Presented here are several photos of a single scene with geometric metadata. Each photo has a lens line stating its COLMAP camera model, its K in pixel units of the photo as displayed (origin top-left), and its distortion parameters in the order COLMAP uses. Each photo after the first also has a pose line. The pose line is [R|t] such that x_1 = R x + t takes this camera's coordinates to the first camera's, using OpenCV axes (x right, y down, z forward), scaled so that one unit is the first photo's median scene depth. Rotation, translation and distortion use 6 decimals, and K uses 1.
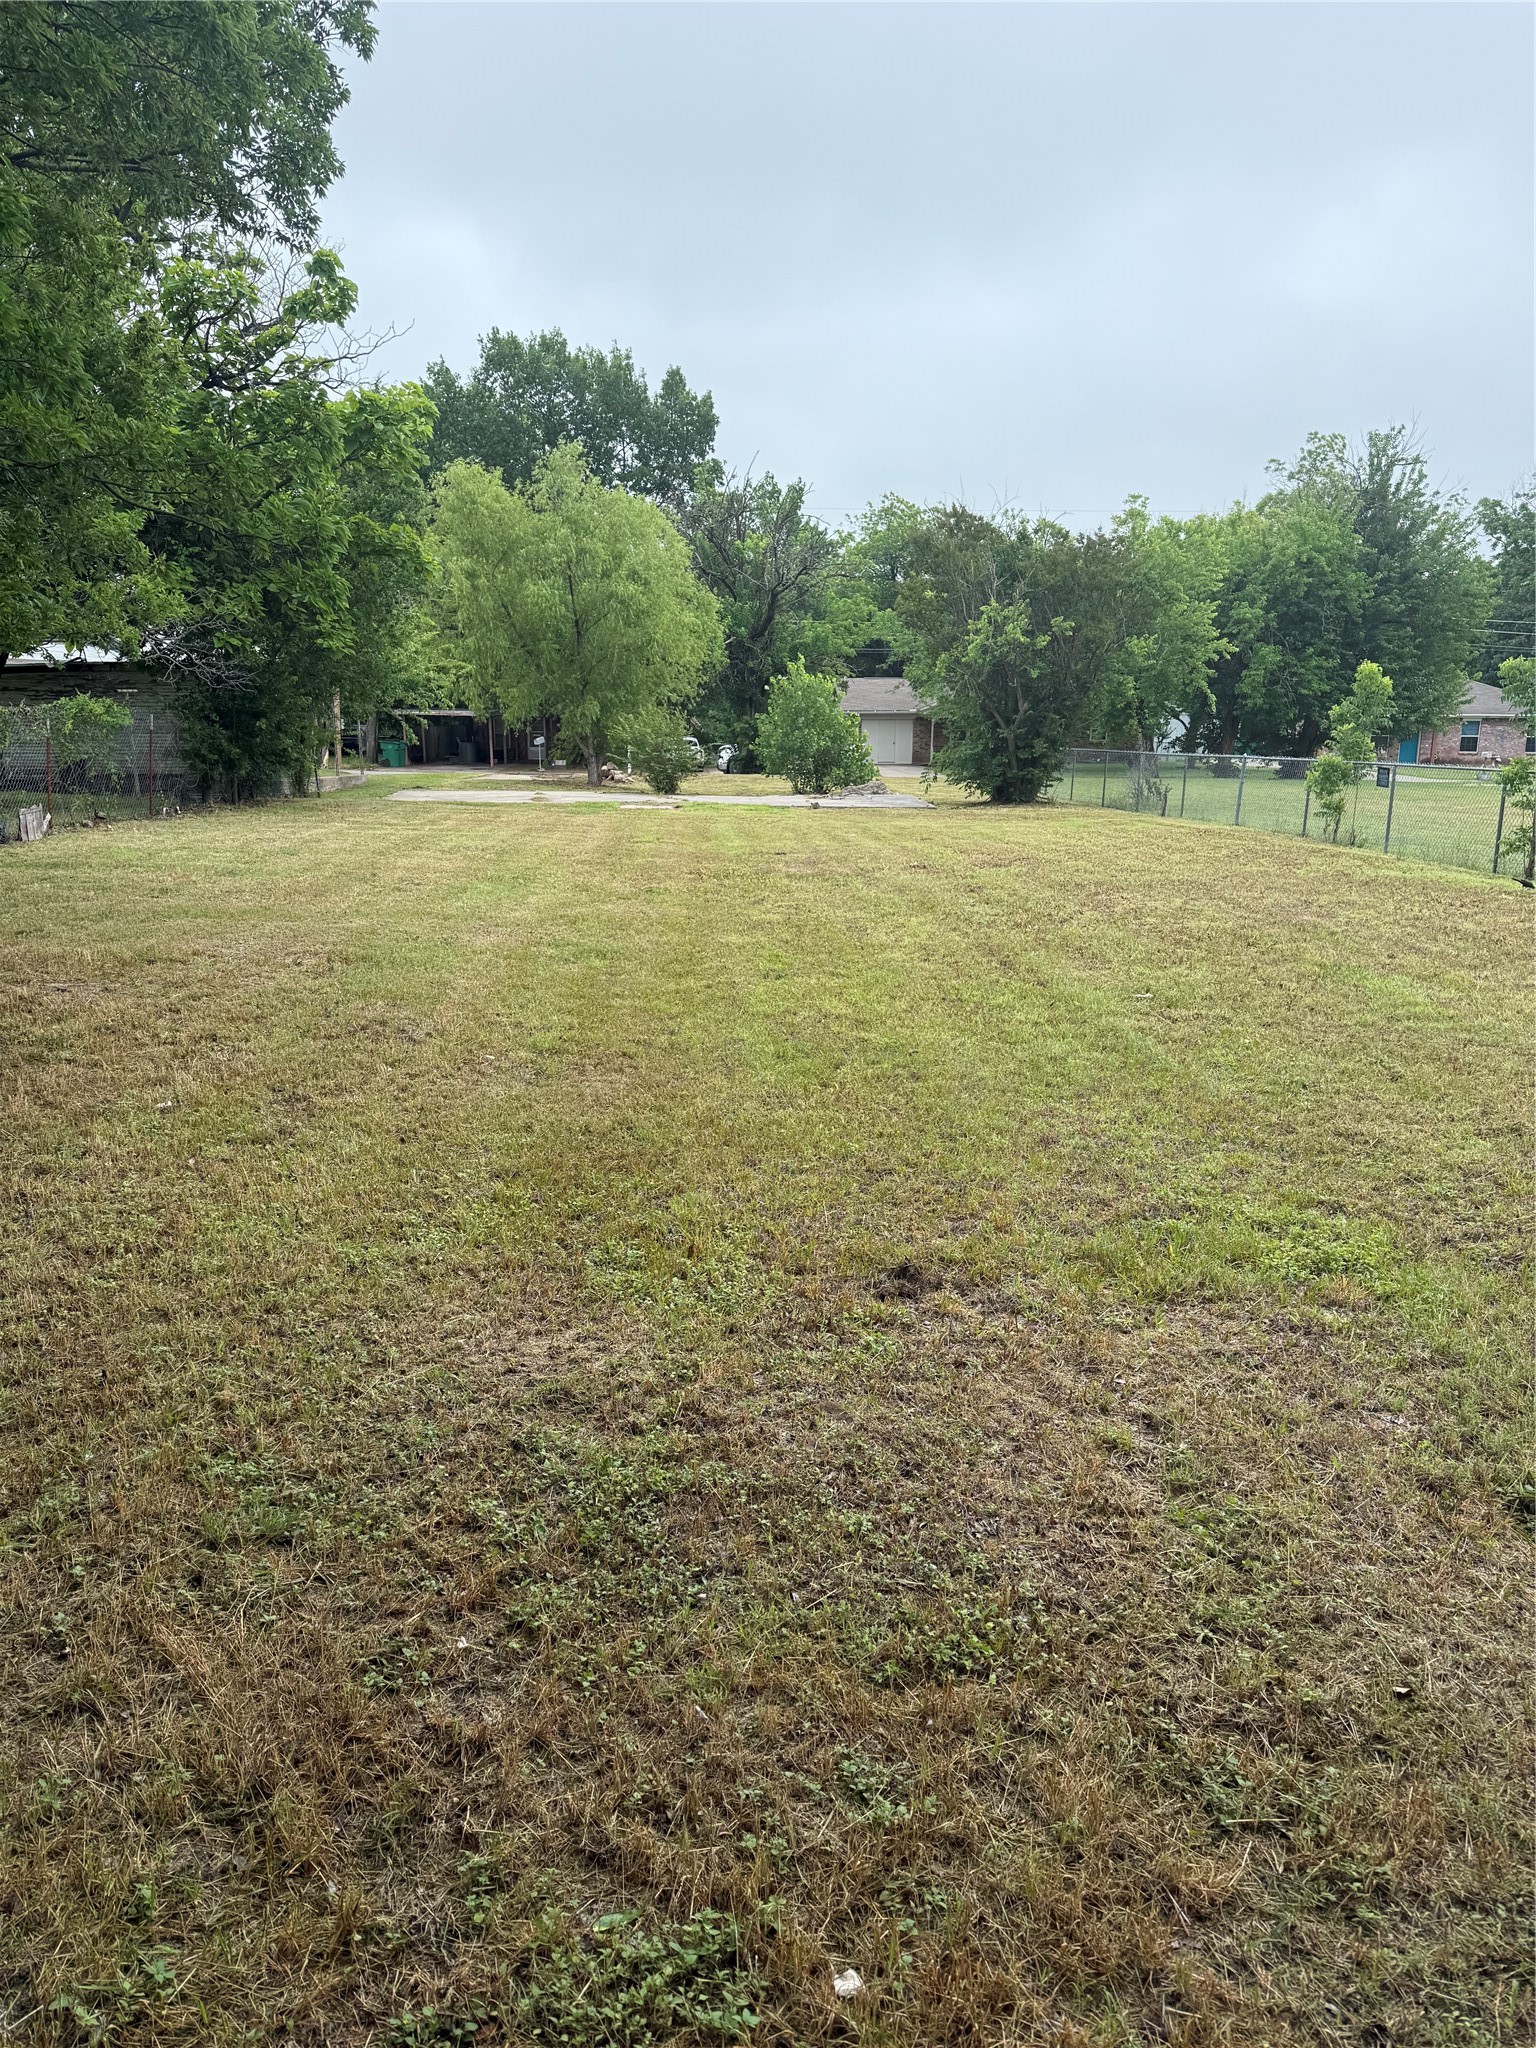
lens RADIAL K [[1424.0, 0, 770.2], [0, 1424.0, 1021.2], [0, 0, 1]] dist [-0.003096, -0.001458]
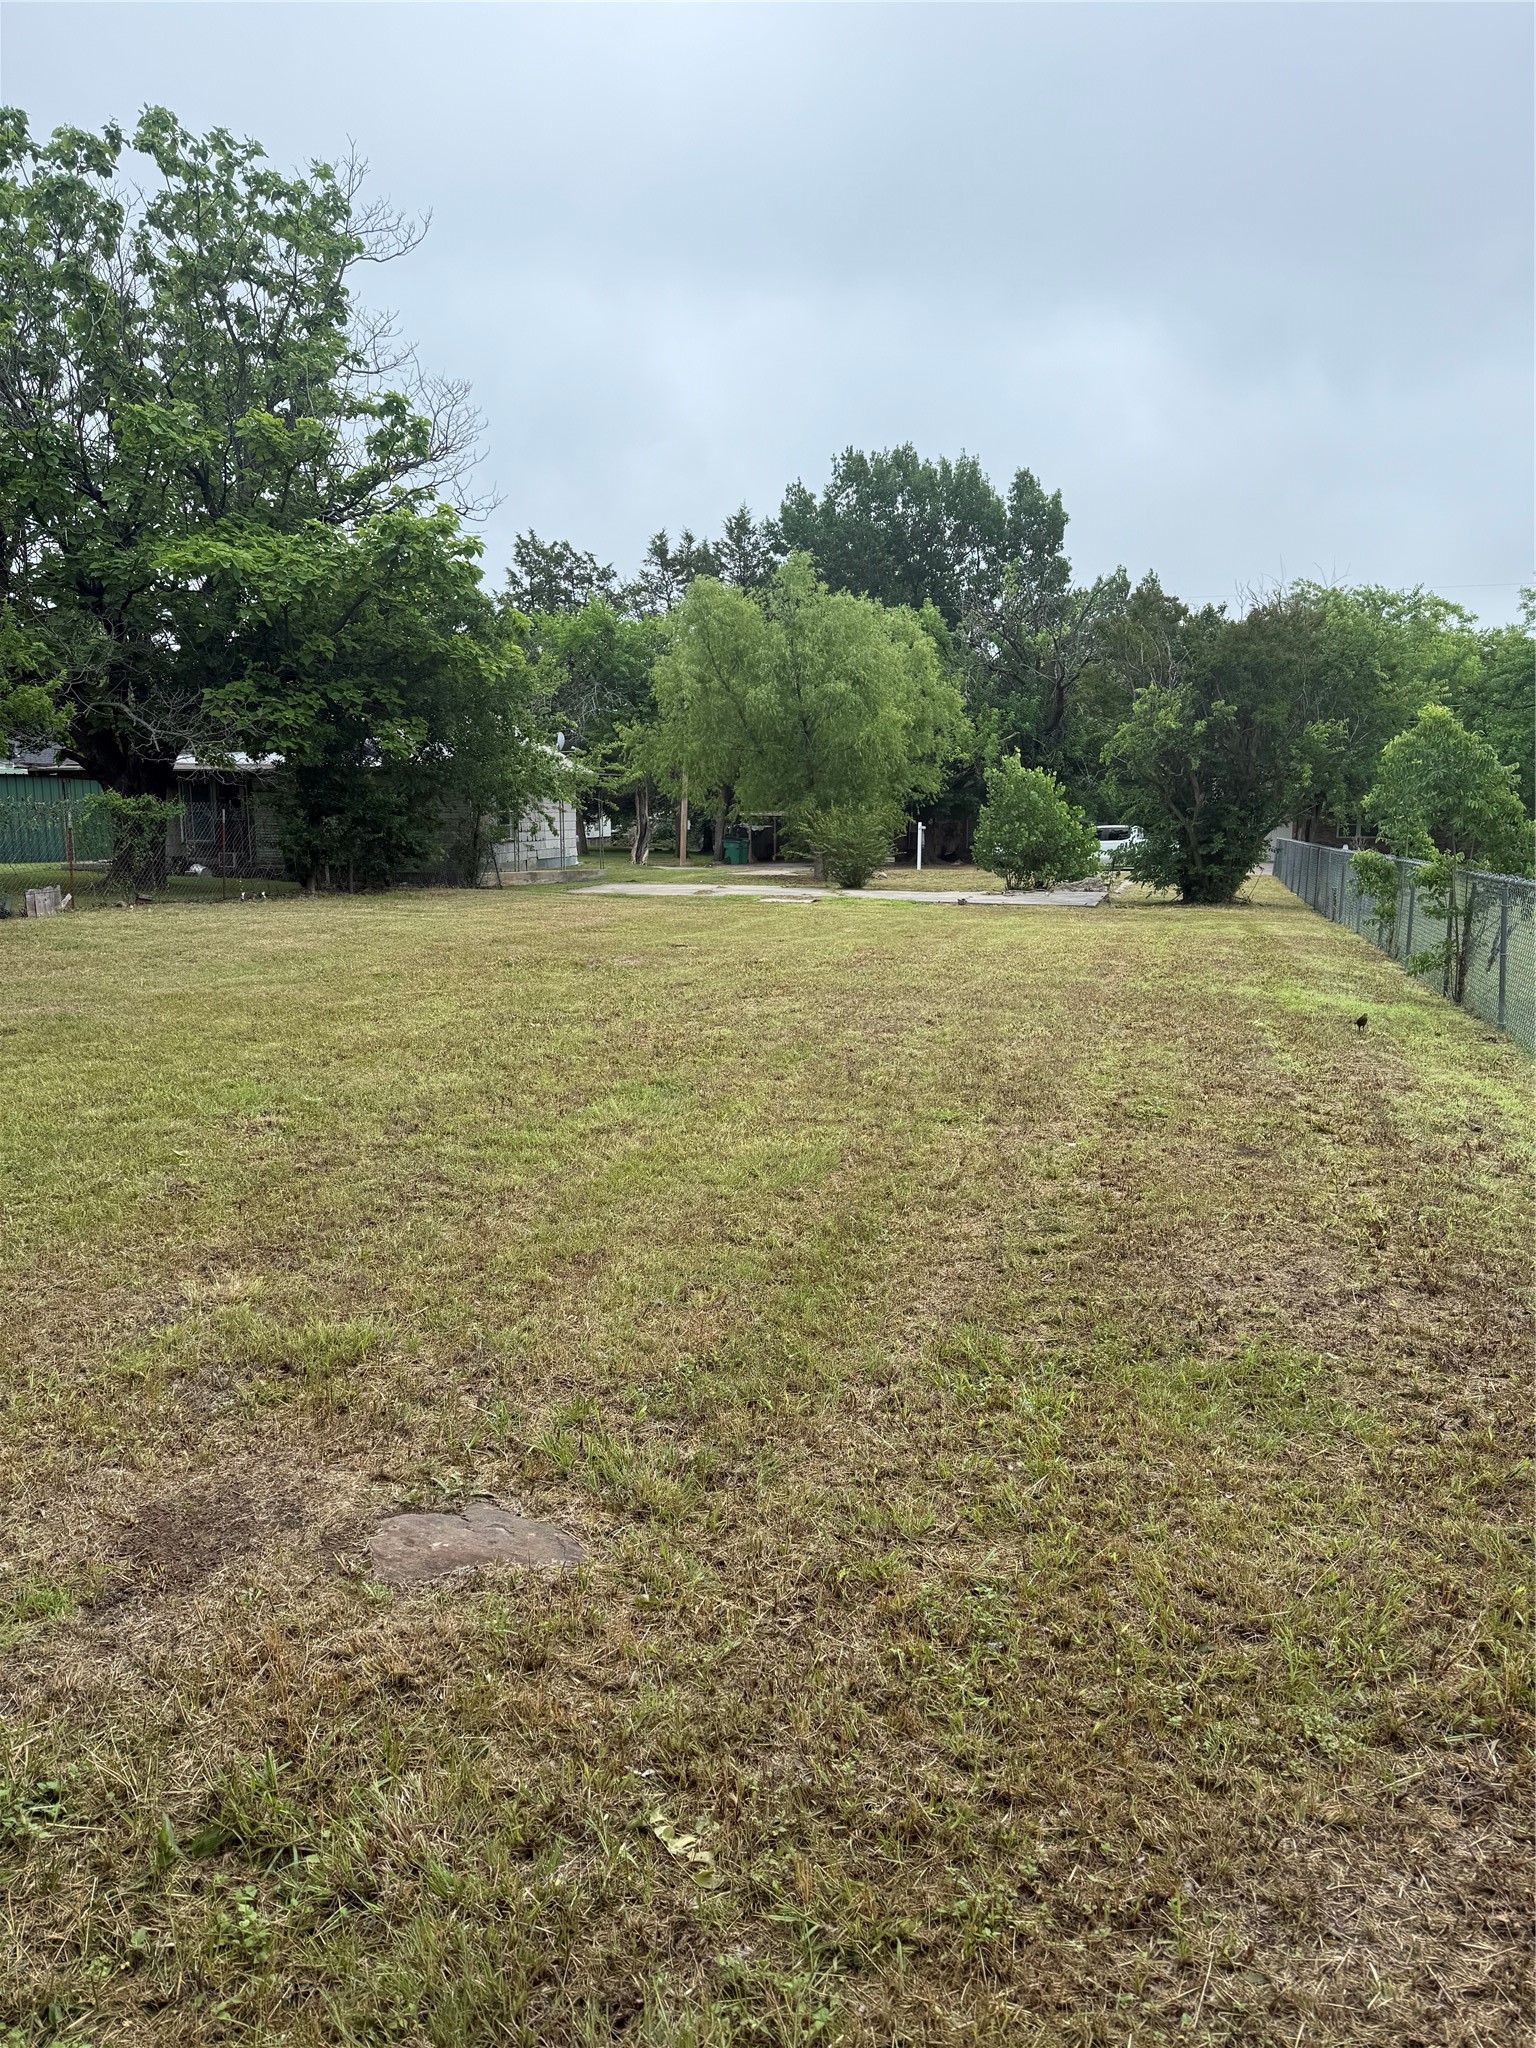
lens RADIAL K [[1424.0, 0, 768.5], [0, 1424.0, 1027.0], [0, 0, 1]] dist [-0.003096, -0.001458]
pose [[0.949395, 0.040429, -0.311471, 0.169636], [-0.060652, 0.996614, -0.055513, -0.004510], [0.308172, 0.071595, 0.948633, 0.042569]]
